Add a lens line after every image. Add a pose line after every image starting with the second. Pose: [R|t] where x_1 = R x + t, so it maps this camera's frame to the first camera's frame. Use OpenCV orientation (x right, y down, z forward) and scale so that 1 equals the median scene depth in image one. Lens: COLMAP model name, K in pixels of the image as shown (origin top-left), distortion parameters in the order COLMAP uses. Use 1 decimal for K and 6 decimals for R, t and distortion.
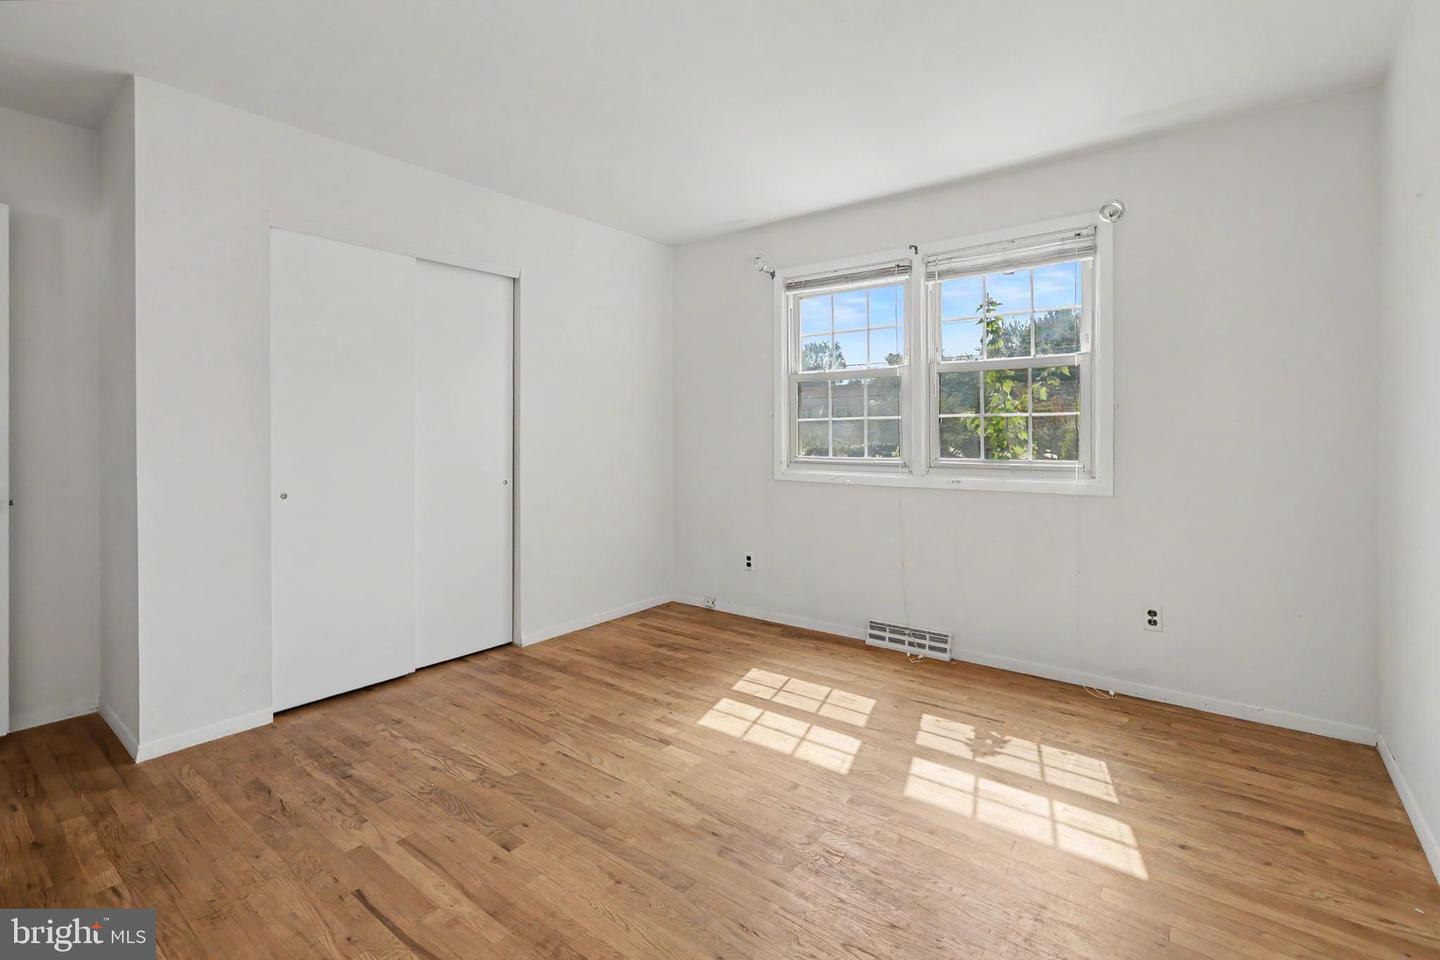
lens RADIAL K [[660.2, 0, 722.3], [0, 660.2, 435.6], [0, 0, 1]] dist [-0.007996, 0.000237]
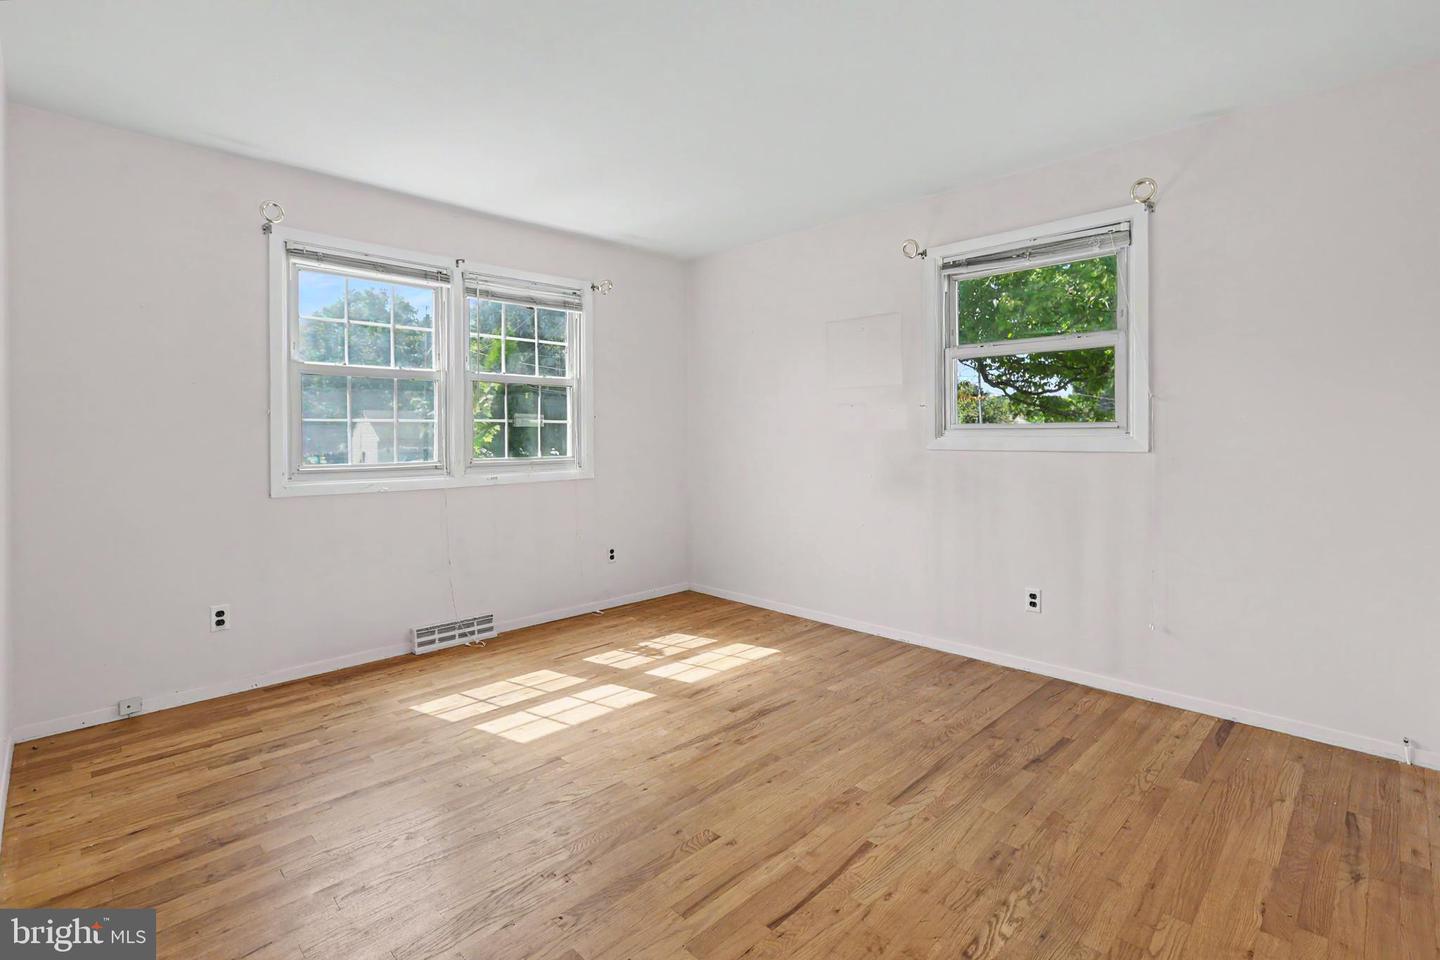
lens RADIAL K [[660.2, 0, 722.3], [0, 660.2, 435.6], [0, 0, 1]] dist [-0.007996, 0.000237]
pose [[0.130320, -0.003486, 0.991466, -0.773695], [0.007461, 0.999969, 0.002535, -0.004416], [-0.991444, 0.007067, 0.130342, 0.487194]]
